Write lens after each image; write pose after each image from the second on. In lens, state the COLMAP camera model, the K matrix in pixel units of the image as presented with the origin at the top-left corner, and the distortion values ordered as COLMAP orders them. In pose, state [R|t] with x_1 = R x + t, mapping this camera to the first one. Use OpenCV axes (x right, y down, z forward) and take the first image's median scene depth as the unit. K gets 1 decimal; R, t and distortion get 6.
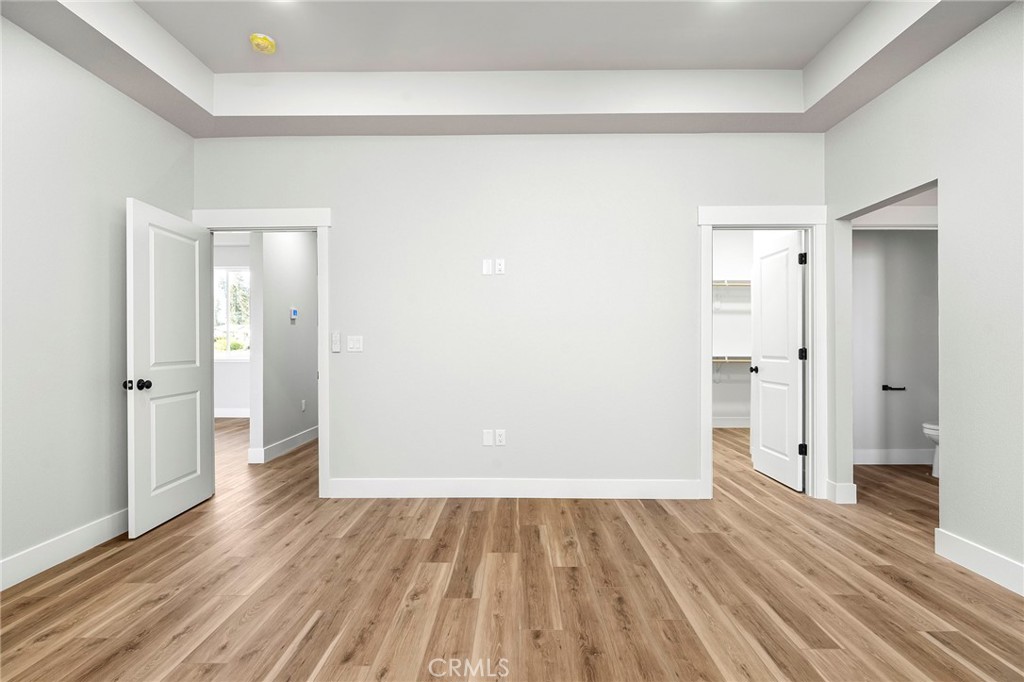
lens RADIAL K [[514.7, 0, 511.2], [0, 514.7, 343.2], [0, 0, 1]] dist [-0.002074, -0.000645]
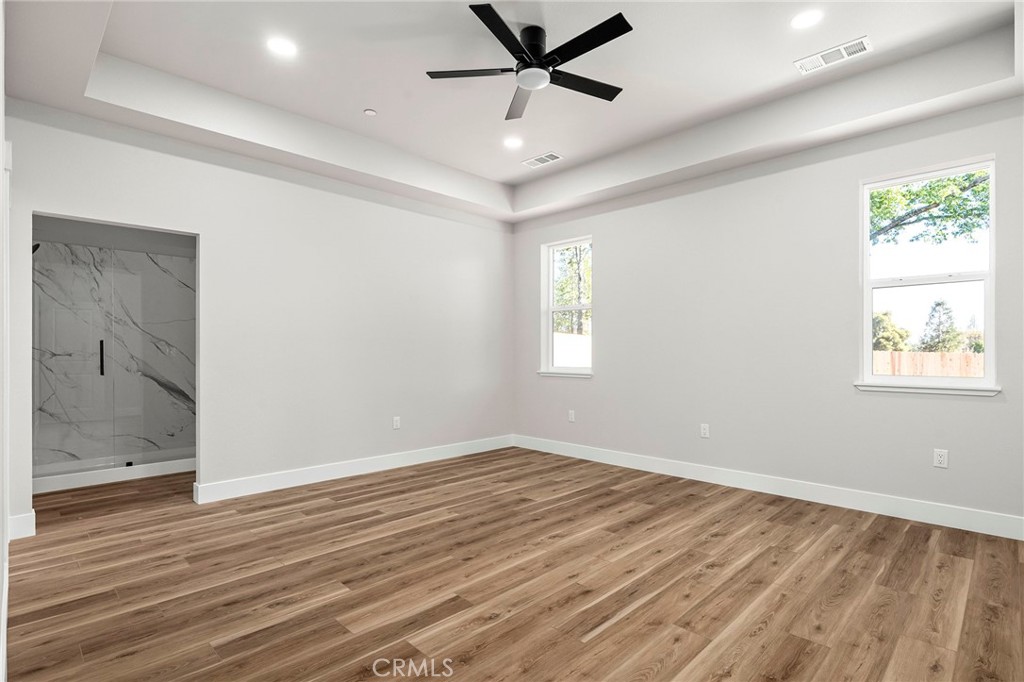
lens RADIAL K [[514.7, 0, 511.6], [0, 514.7, 347.9], [0, 0, 1]] dist [-0.002074, -0.000645]
pose [[-0.716987, 0.009753, 0.697018, -0.869368], [0.000609, 0.999910, -0.013365, 0.007655], [-0.697086, -0.009158, -0.716929, 1.642098]]
